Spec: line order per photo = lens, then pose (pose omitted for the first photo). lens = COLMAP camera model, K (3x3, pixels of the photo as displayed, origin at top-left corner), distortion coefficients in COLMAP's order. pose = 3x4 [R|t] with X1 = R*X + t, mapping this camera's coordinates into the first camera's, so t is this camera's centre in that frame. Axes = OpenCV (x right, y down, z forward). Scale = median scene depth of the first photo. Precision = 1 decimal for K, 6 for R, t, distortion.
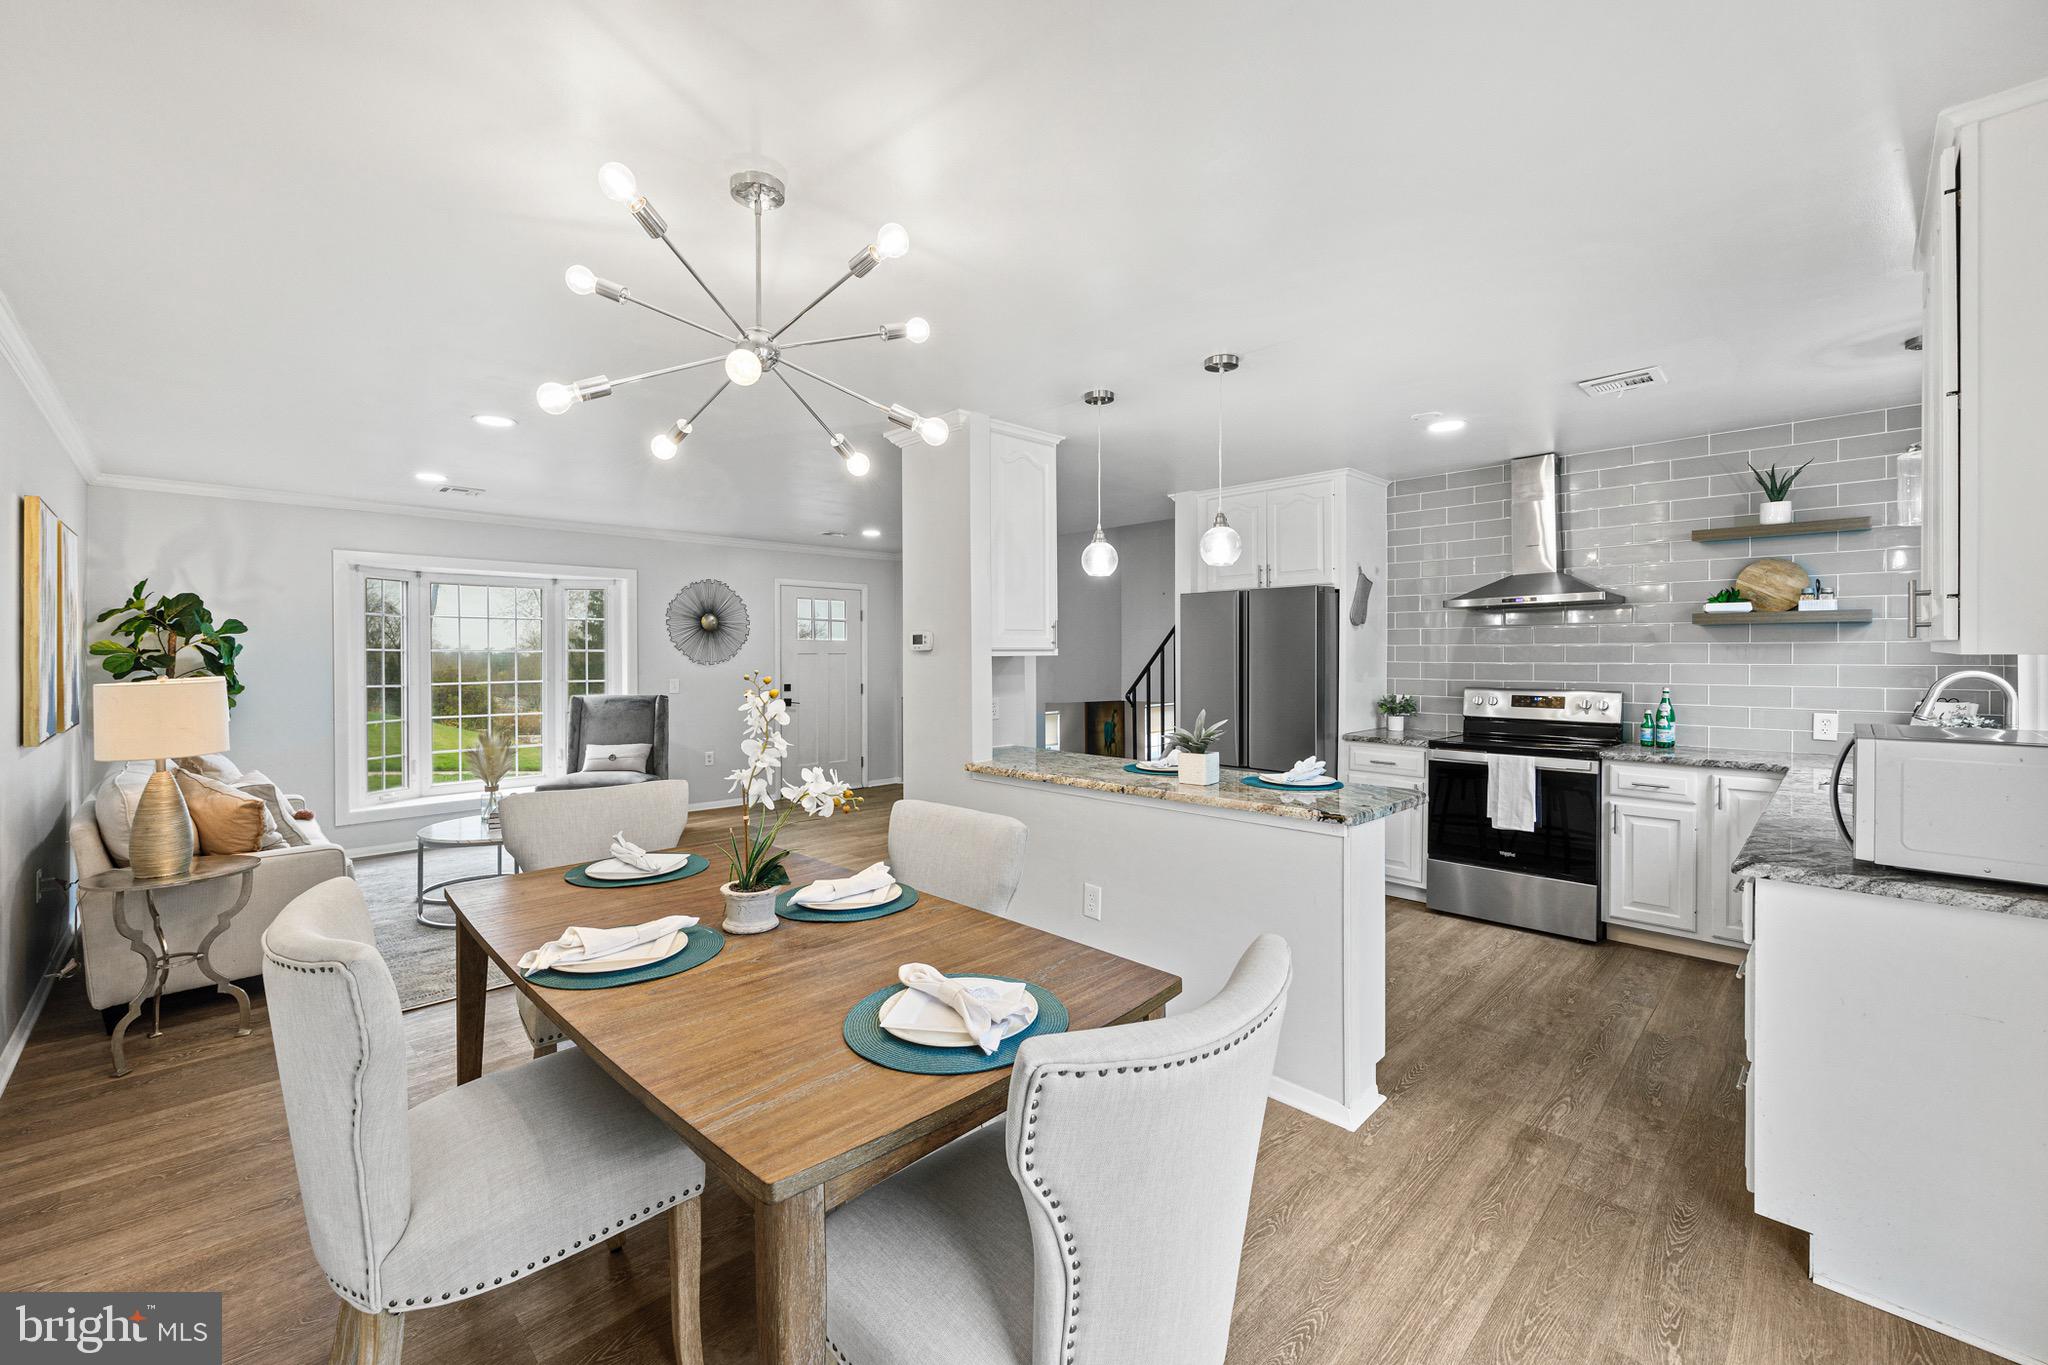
lens RADIAL K [[825.4, 0, 1021.2], [0, 825.4, 662.9], [0, 0, 1]] dist [-0.002692, -0.000056]
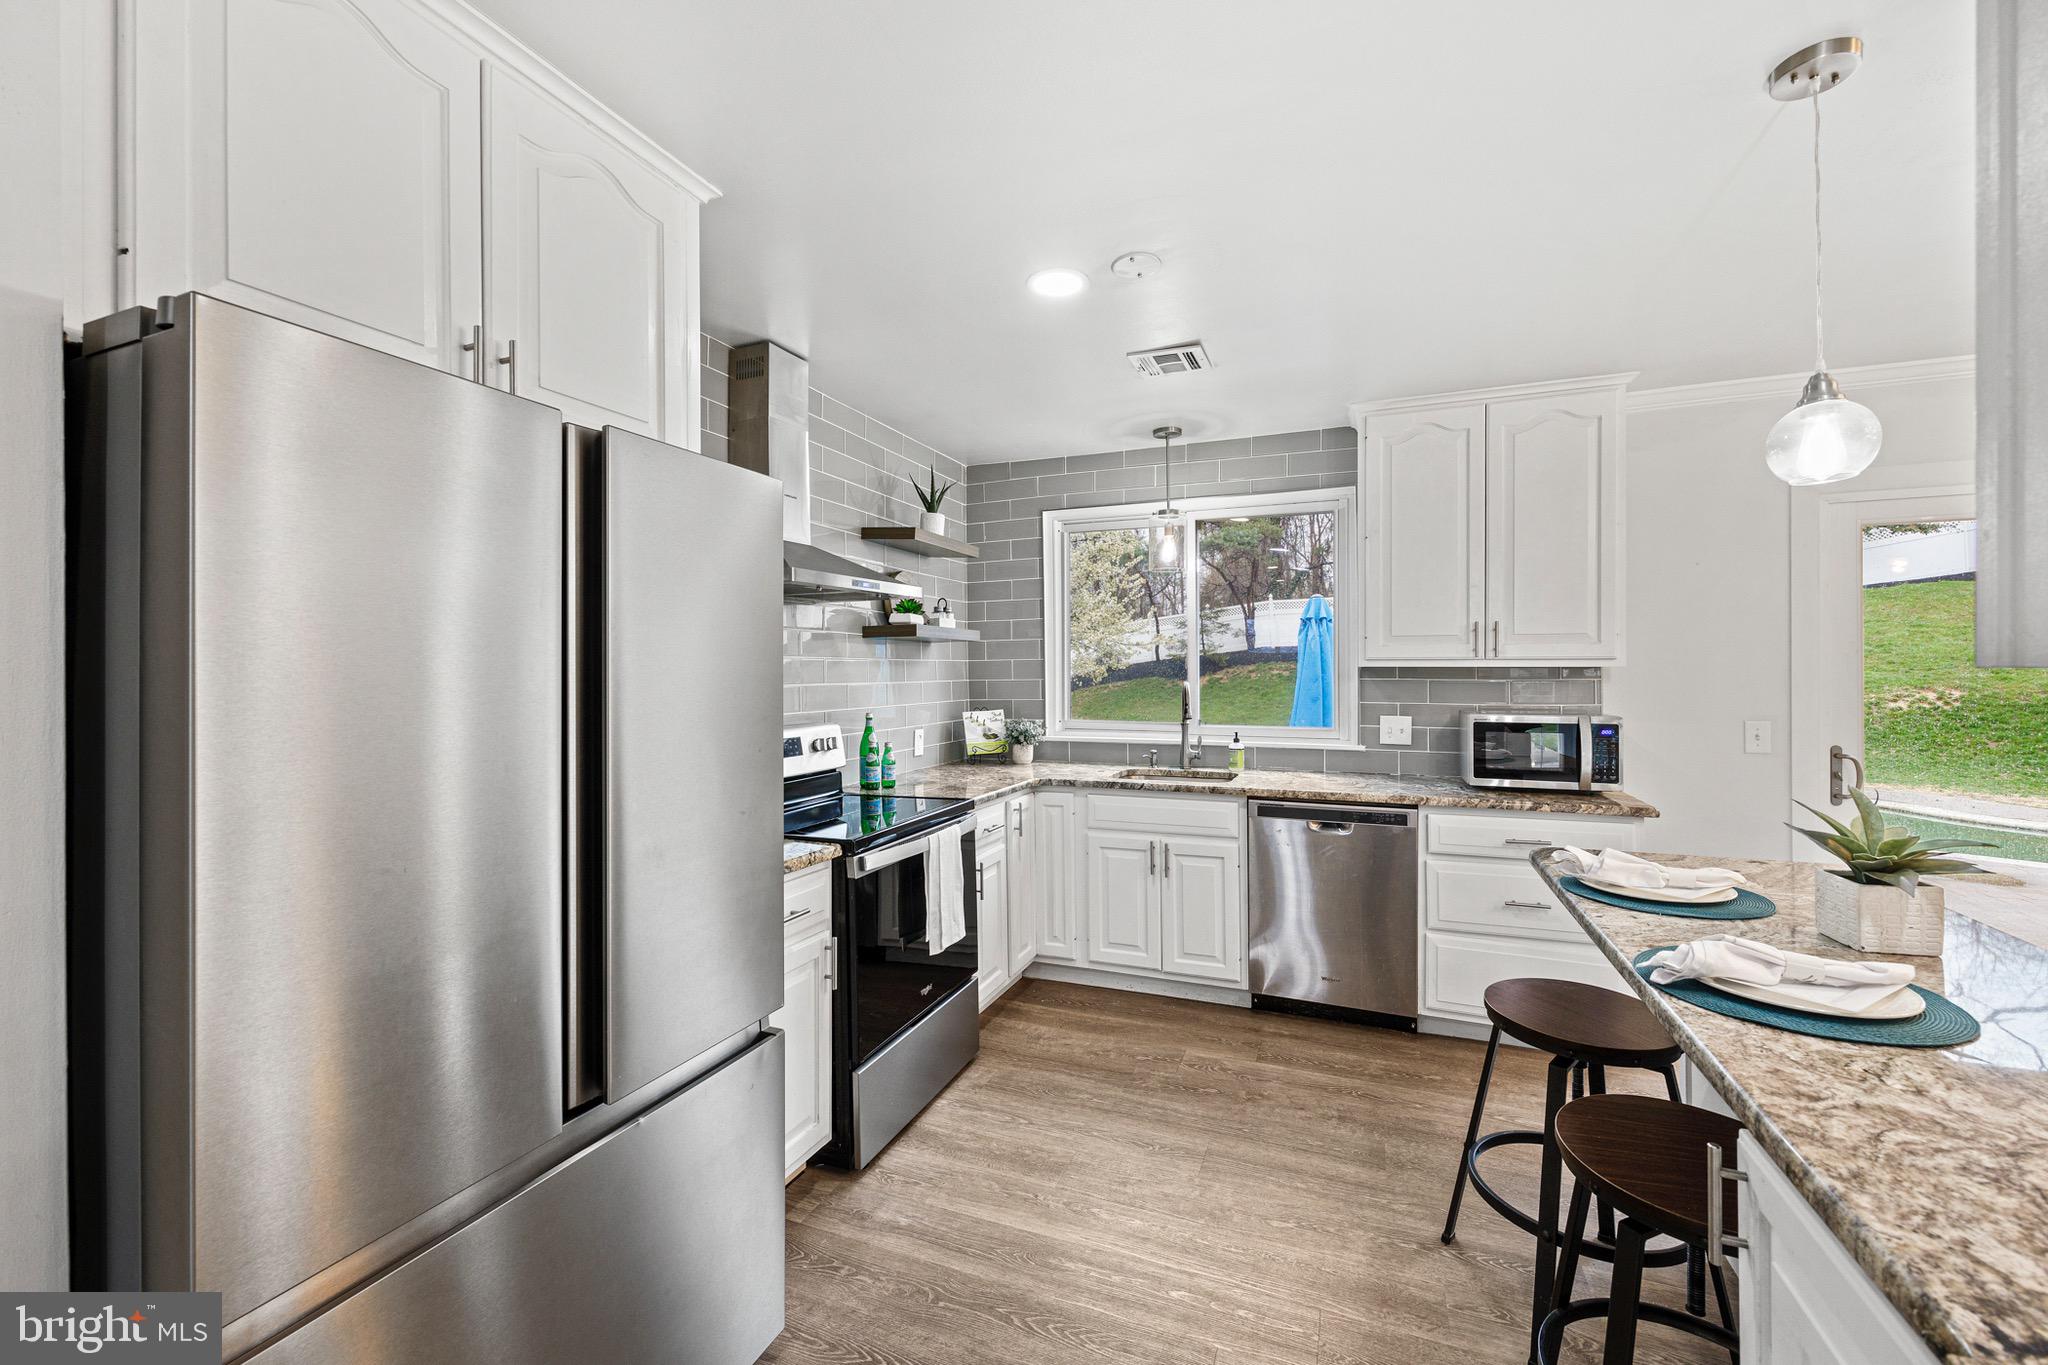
lens RADIAL K [[818.9, 0, 1025.9], [0, 818.9, 669.1], [0, 0, 1]] dist [0.000964, 0.000184]
pose [[-0.387625, 0.008909, 0.921774, -0.015130], [0.017037, 0.999852, -0.002500, -0.008710], [-0.921660, 0.014736, -0.387719, 1.196353]]
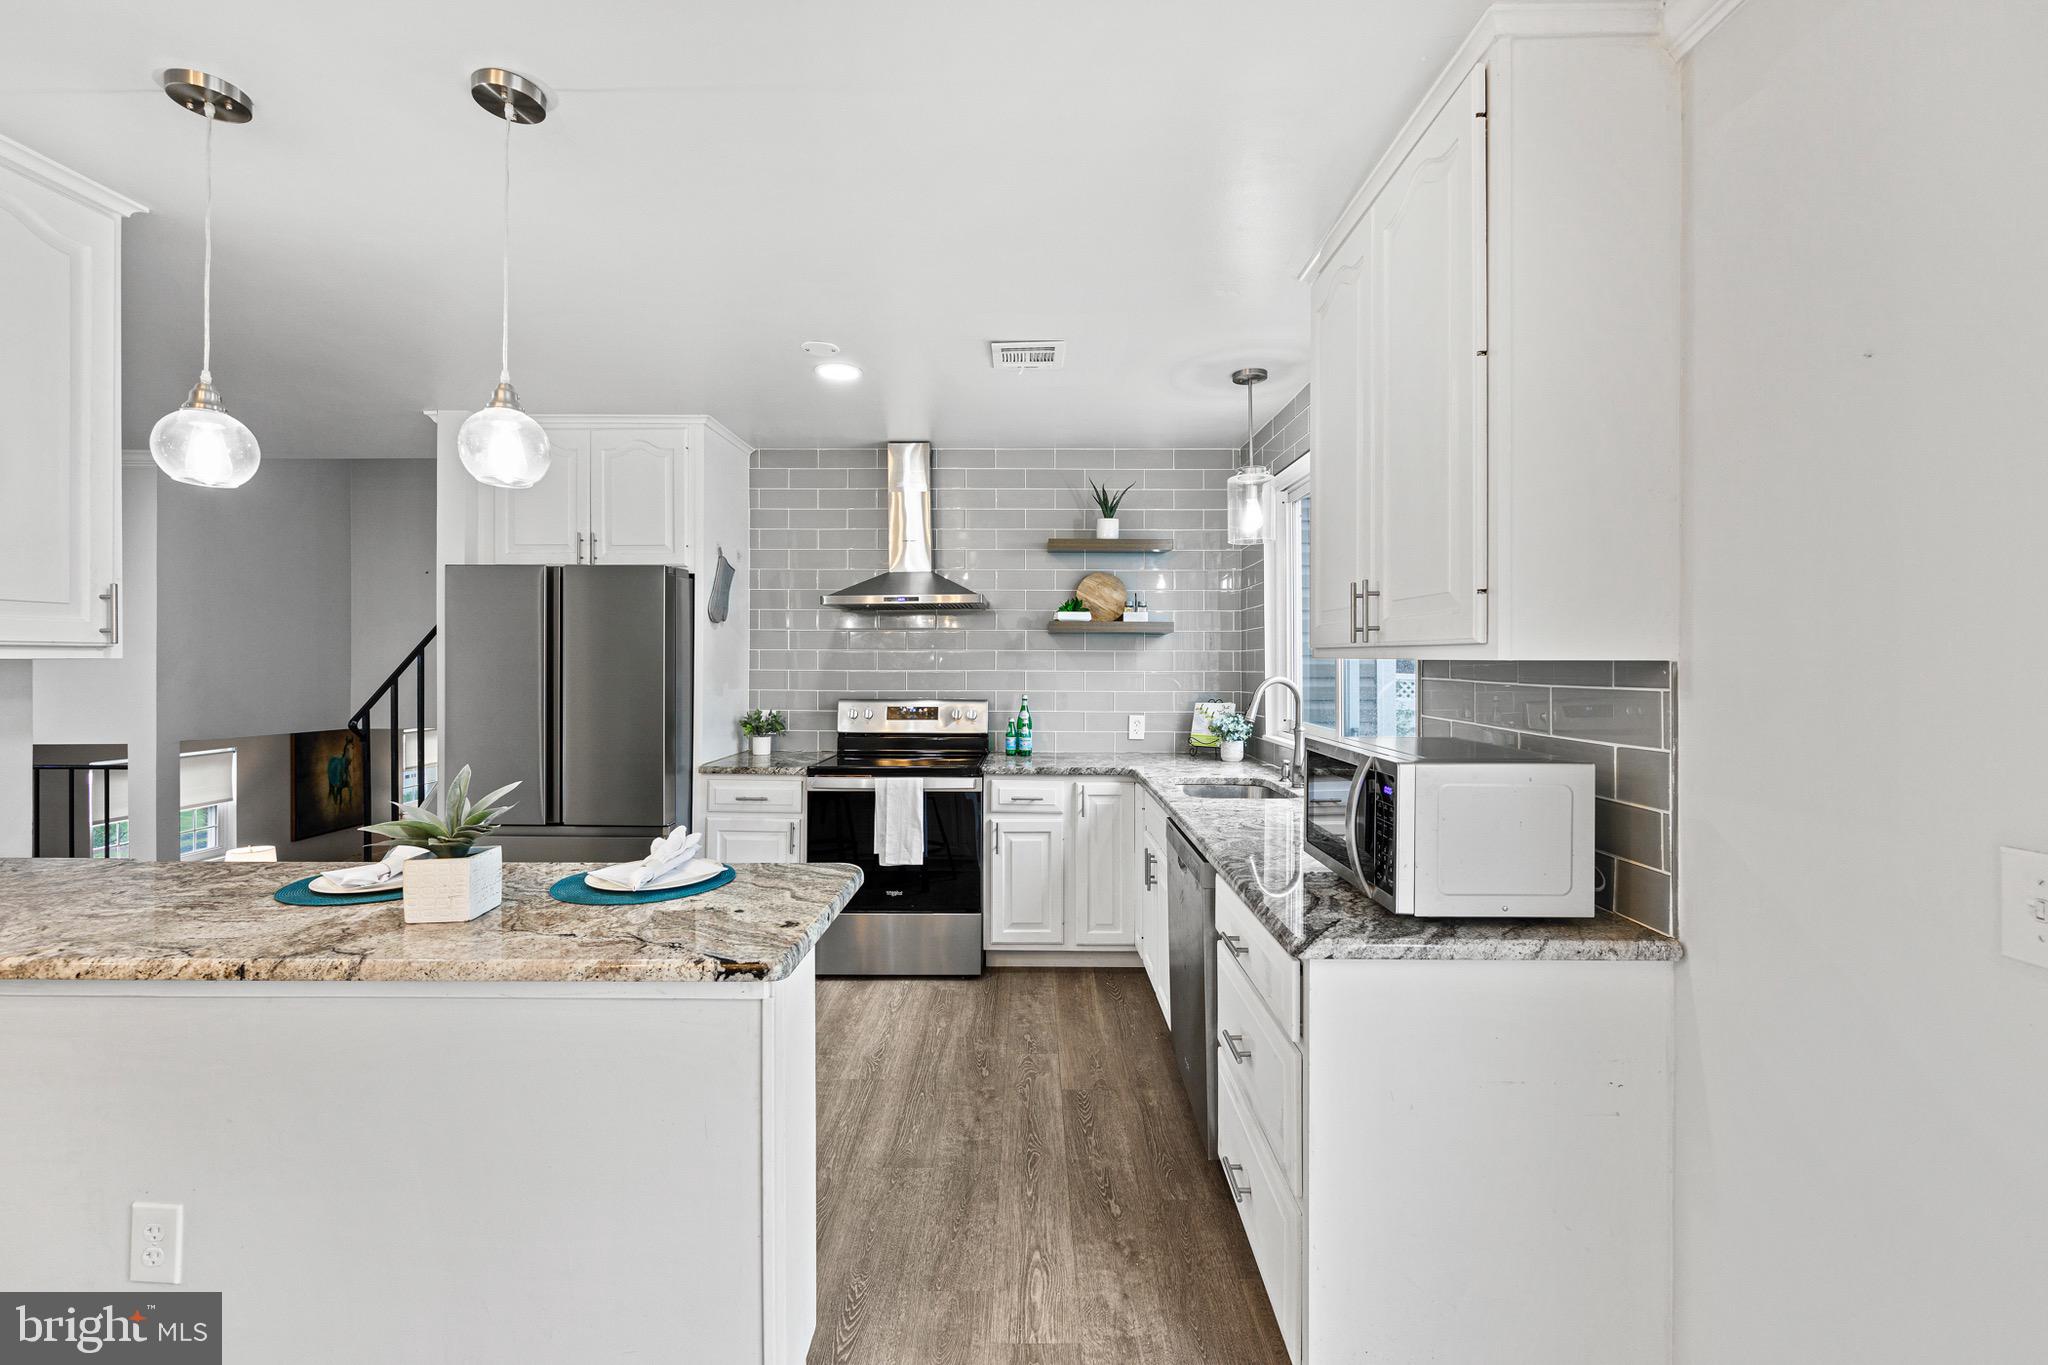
lens RADIAL K [[825.4, 0, 1021.2], [0, 825.4, 662.9], [0, 0, 1]] dist [-0.002692, -0.000056]
pose [[0.711575, 0.003420, 0.702602, 0.080491], [0.003322, 0.999961, -0.008232, -0.000600], [-0.702602, 0.008191, 0.711535, 0.300078]]
